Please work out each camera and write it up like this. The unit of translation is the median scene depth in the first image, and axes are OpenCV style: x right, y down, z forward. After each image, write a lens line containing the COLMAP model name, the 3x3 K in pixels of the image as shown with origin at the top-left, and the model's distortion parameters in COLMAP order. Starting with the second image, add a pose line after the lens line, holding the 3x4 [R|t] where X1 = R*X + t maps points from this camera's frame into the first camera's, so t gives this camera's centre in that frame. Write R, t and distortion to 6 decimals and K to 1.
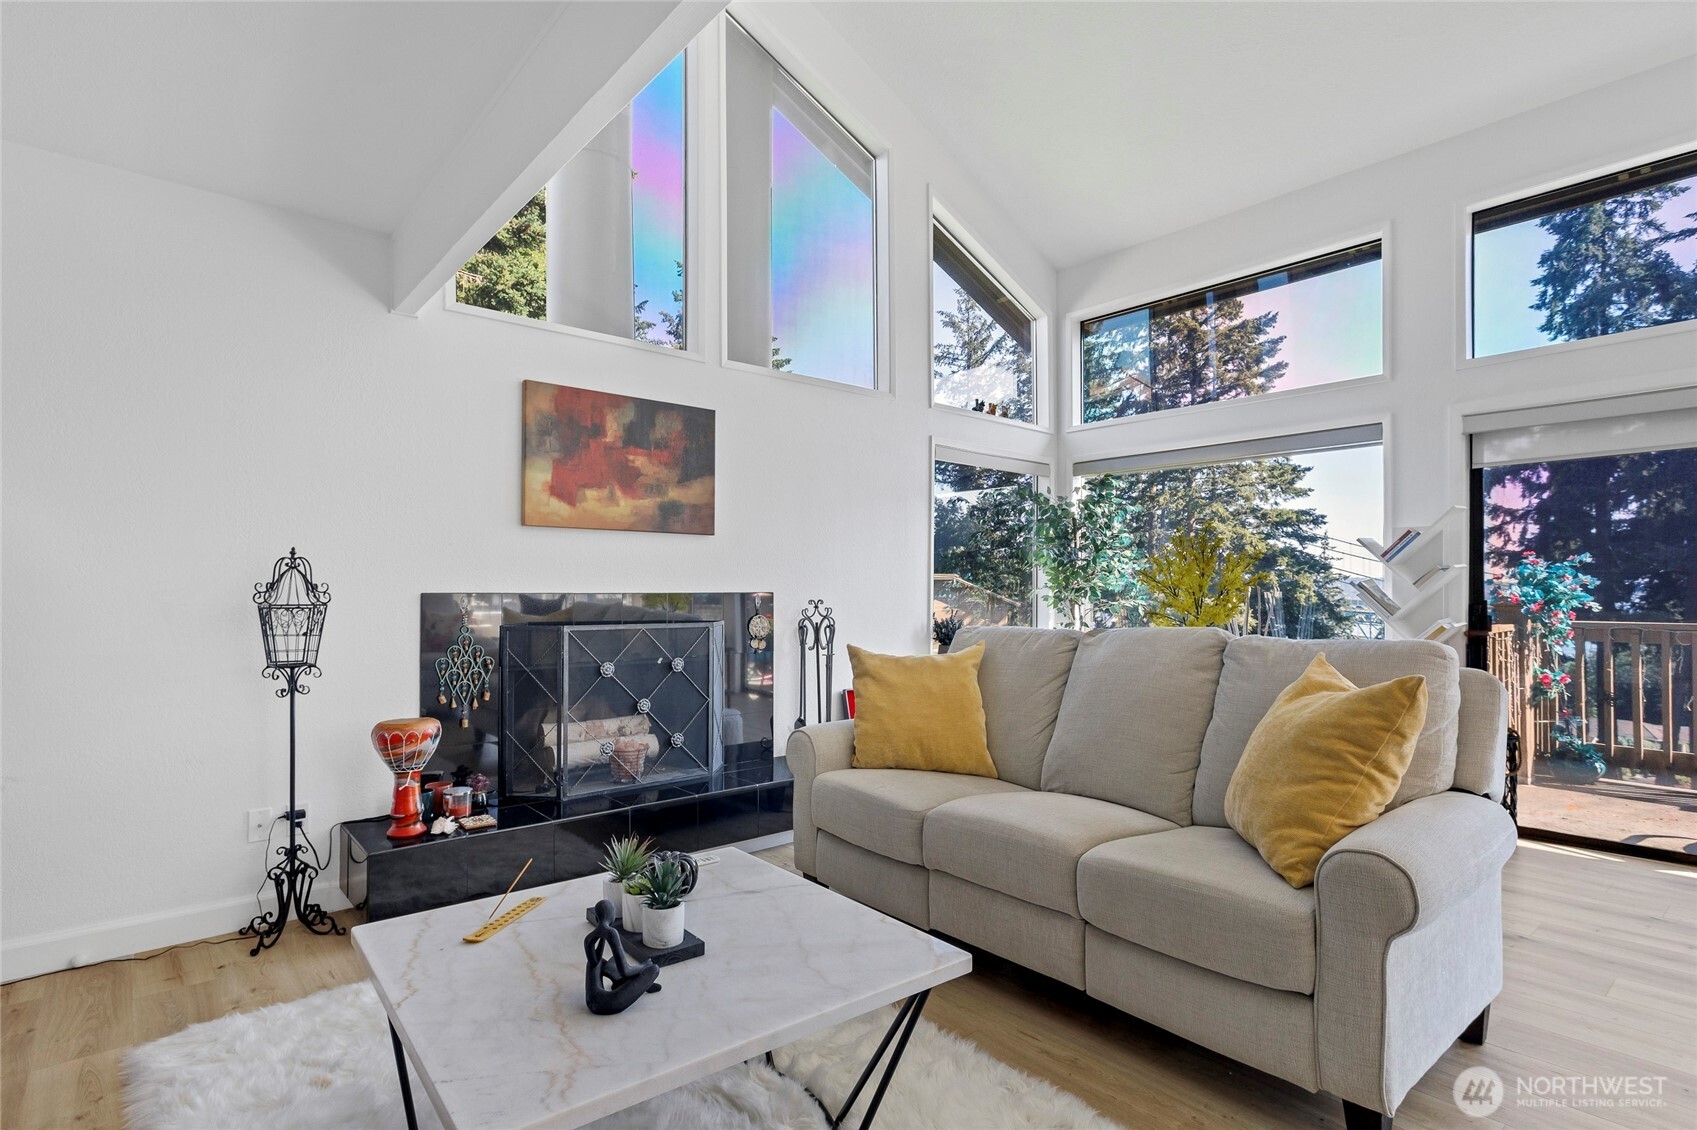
lens RADIAL K [[825.5, 0, 832.5], [0, 825.5, 599.7], [0, 0, 1]] dist [-0.000819, 0.003772]
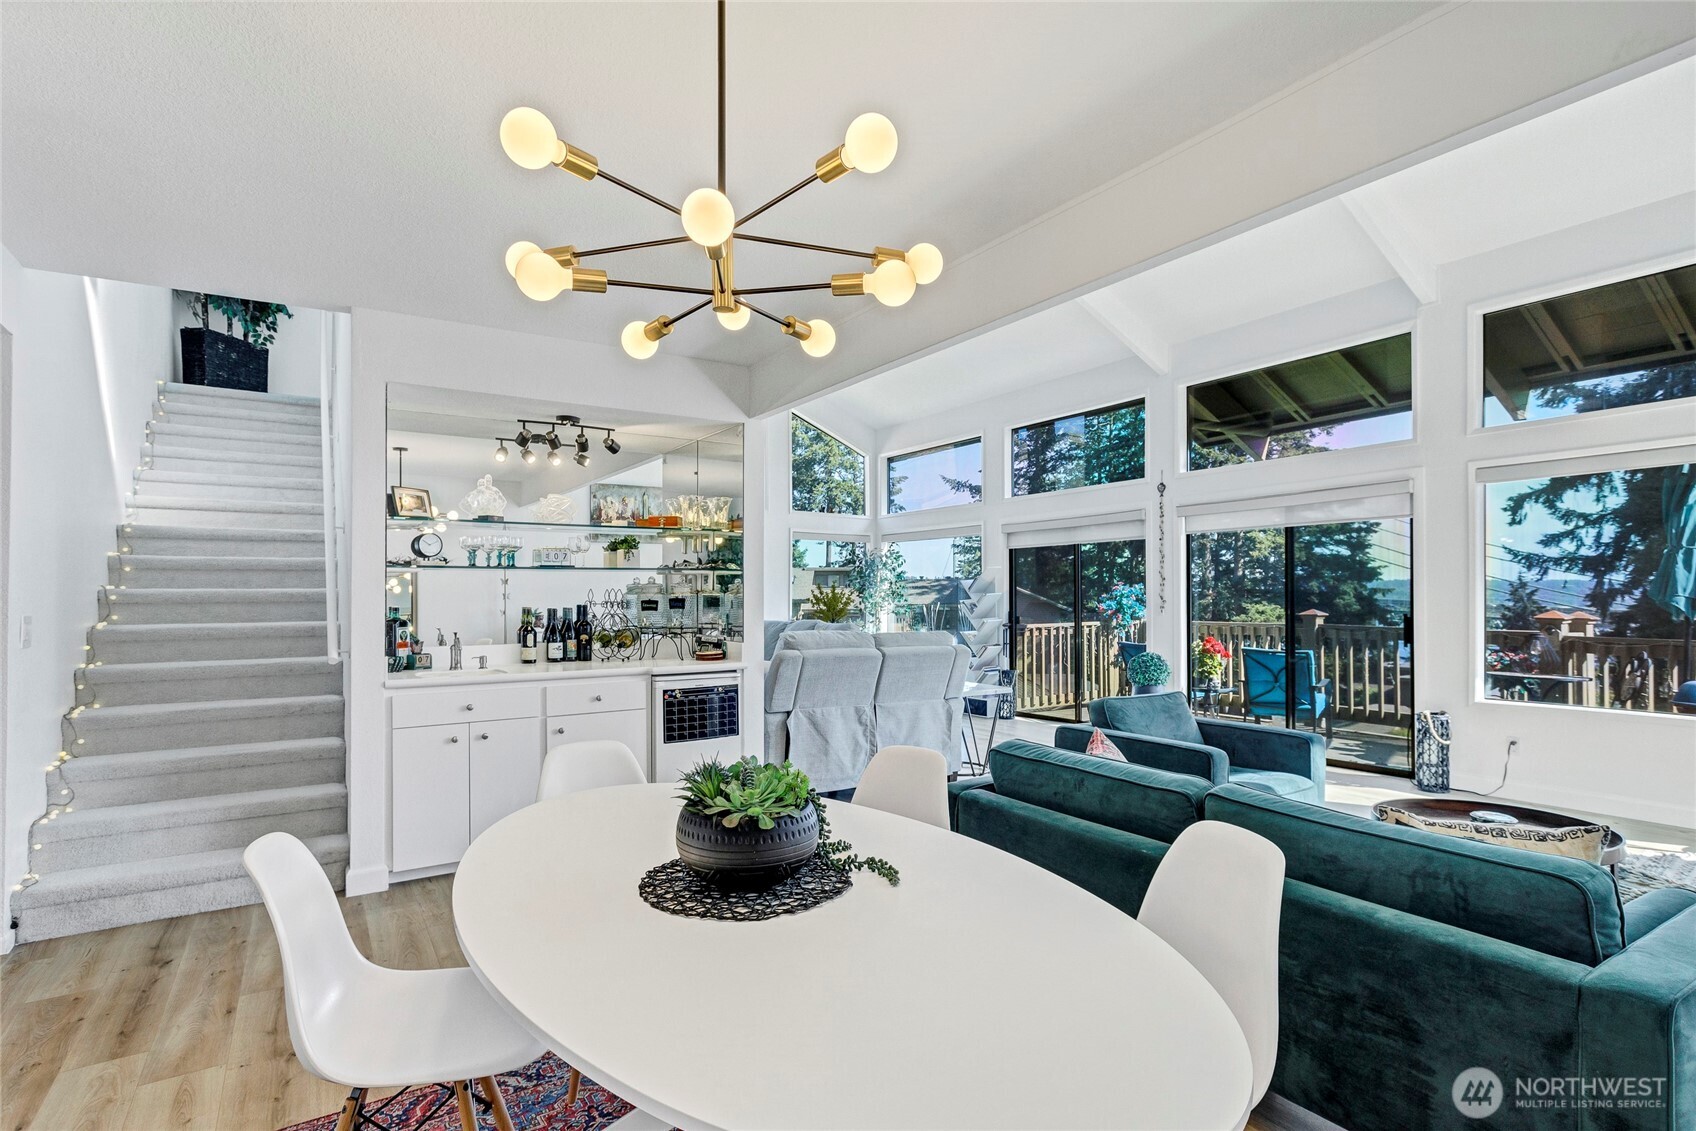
lens RADIAL K [[825.0, 0, 830.1], [0, 825.0, 595.4], [0, 0, 1]] dist [-0.000819, 0.003772]
pose [[0.991210, -0.010346, -0.131890, 0.626582], [0.007898, 0.999787, -0.019069, 0.011986], [0.132059, 0.017860, 0.991081, -1.293225]]
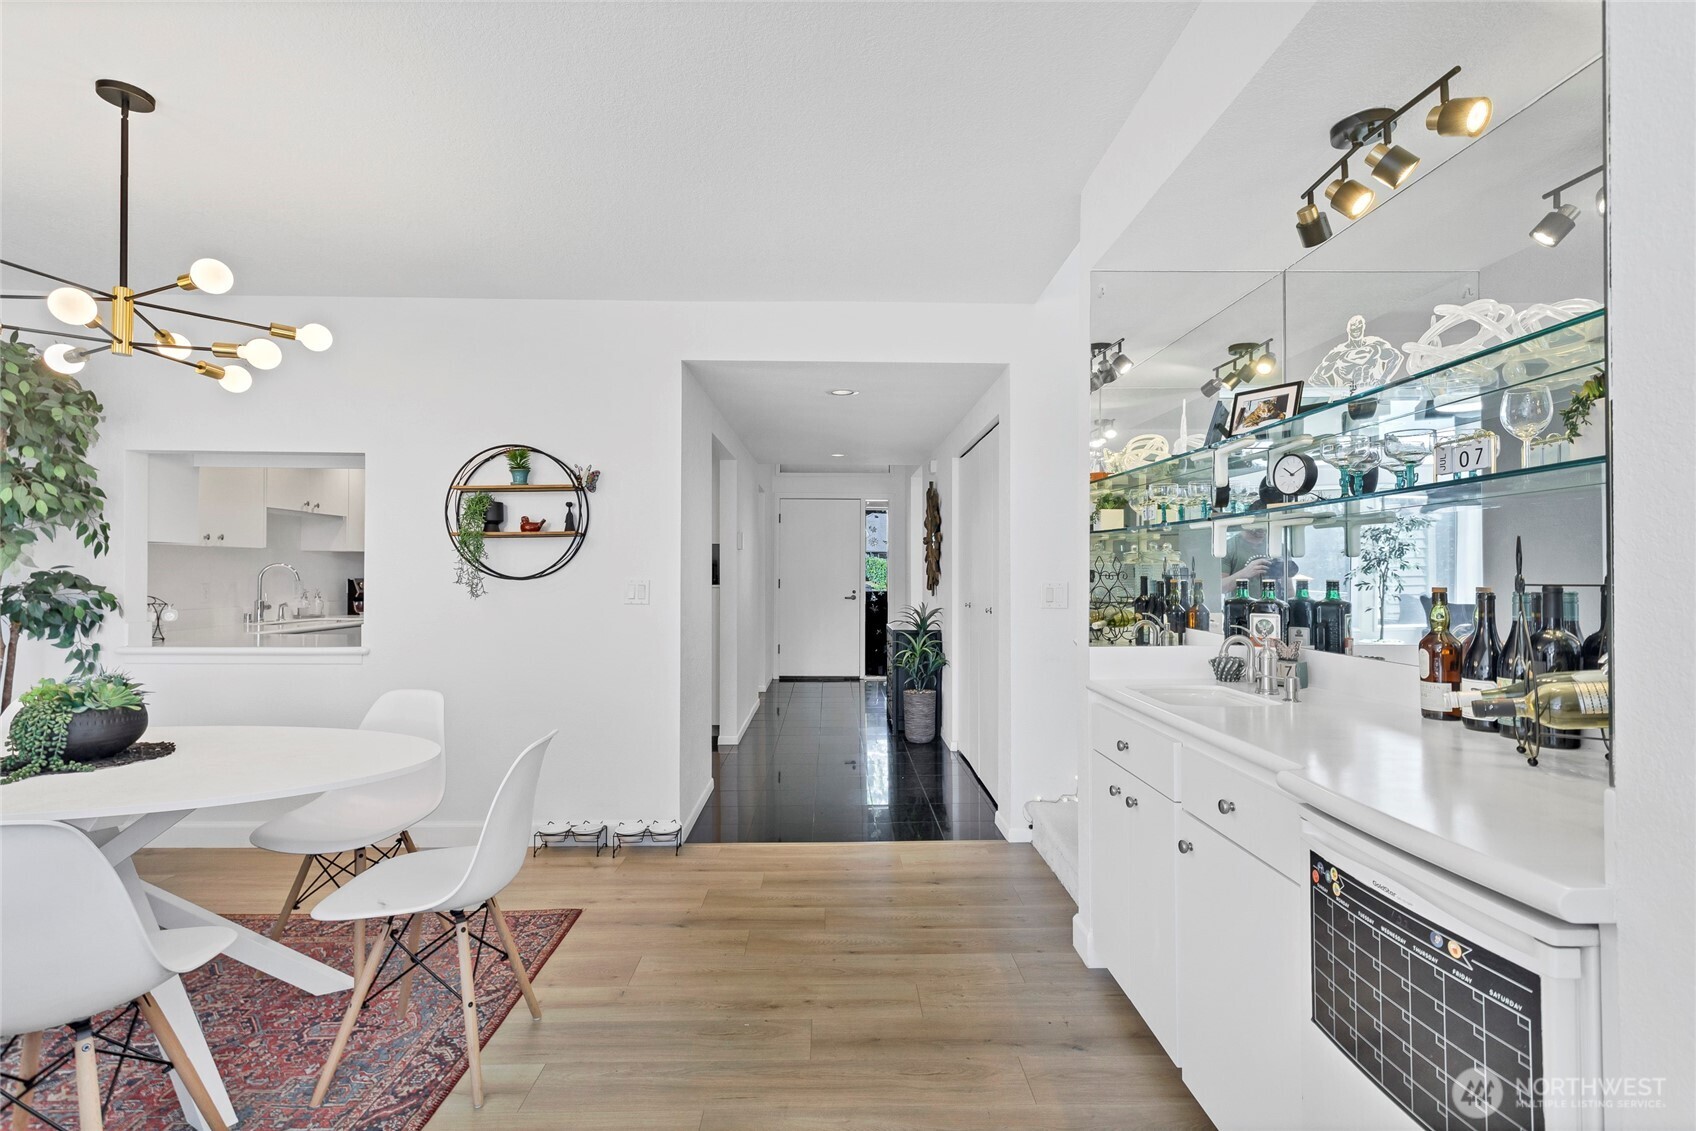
lens RADIAL K [[825.0, 0, 848.7], [0, 825.0, 562.9], [0, 0, 1]] dist [-0.000819, 0.003772]
pose [[-0.629578, -0.019525, -0.776692, 0.659690], [-0.022719, 0.999719, -0.006716, -0.000190], [0.776605, 0.013417, -0.629845, -0.168809]]
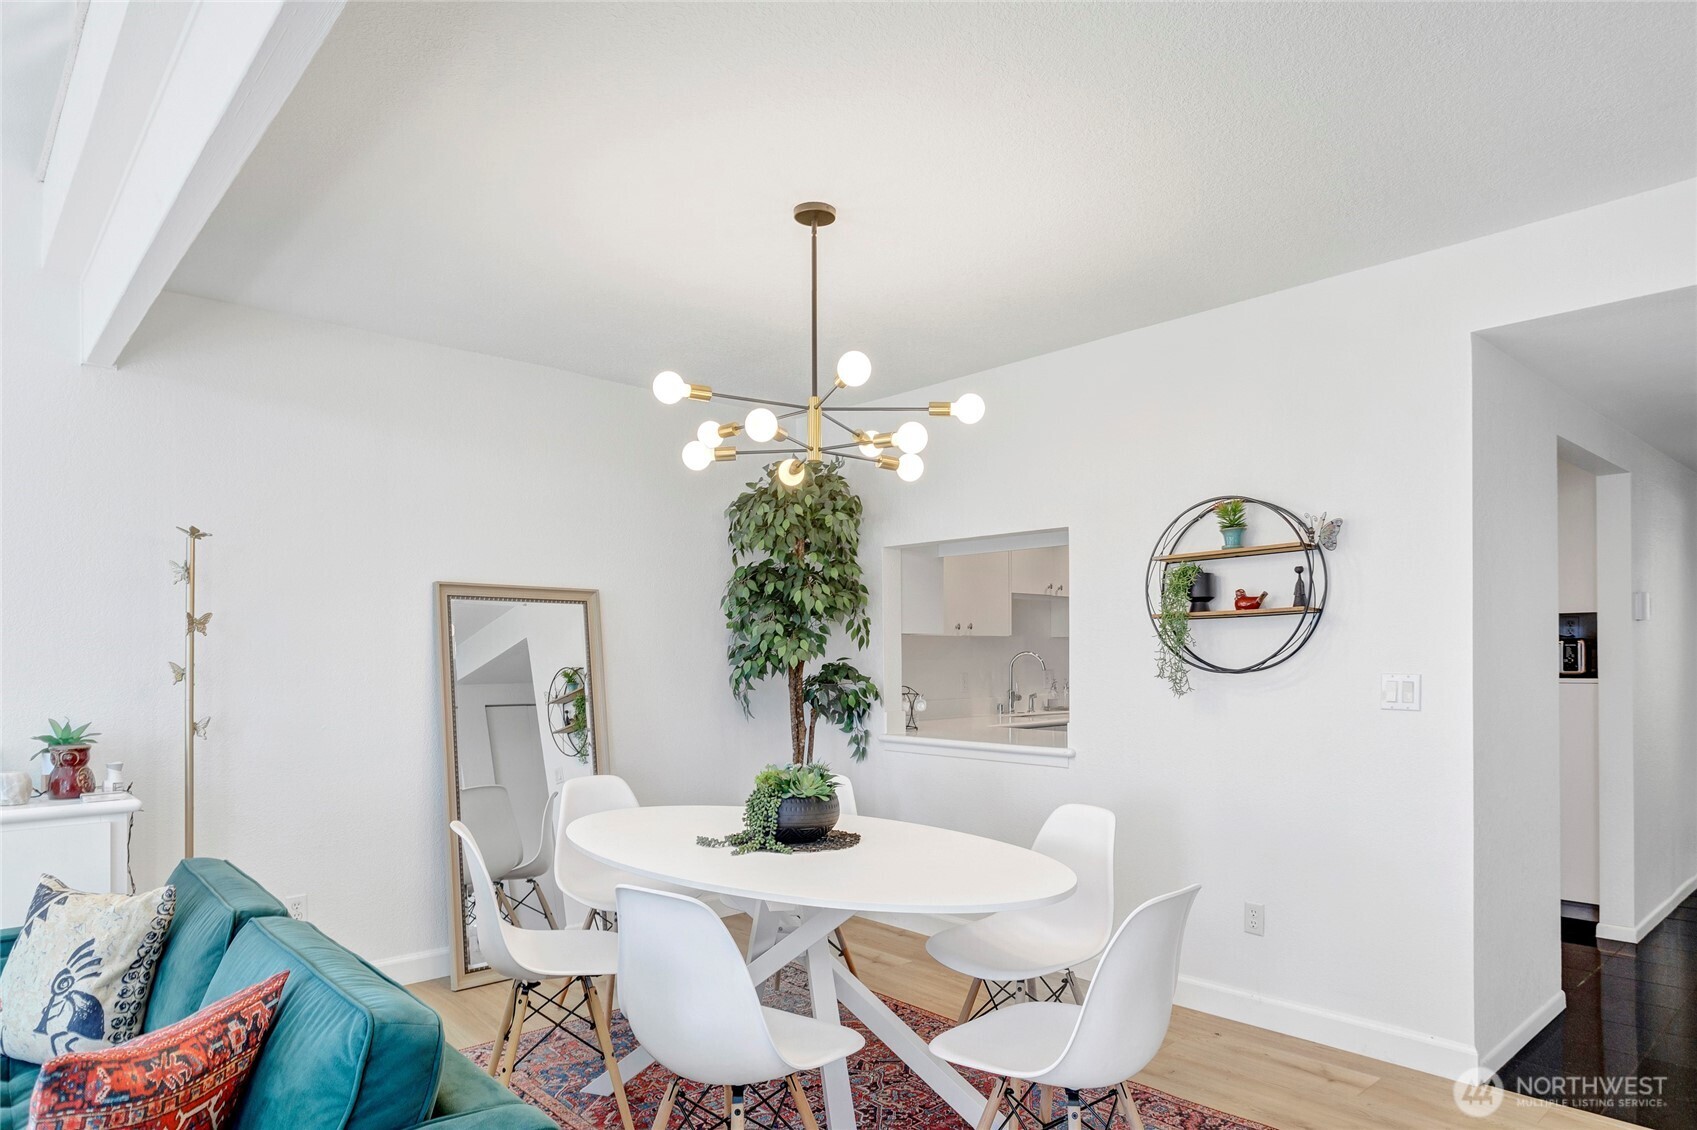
lens RADIAL K [[1028.2, 0, 807.2], [0, 1028.2, 664.3], [0, 0, 1]] dist [-0.005034, 0.001987]
pose [[-0.999587, -0.001917, -0.028660, 0.559494], [-0.002625, 0.999692, 0.024672, -0.007624], [0.028604, 0.024737, -0.999285, -0.171674]]
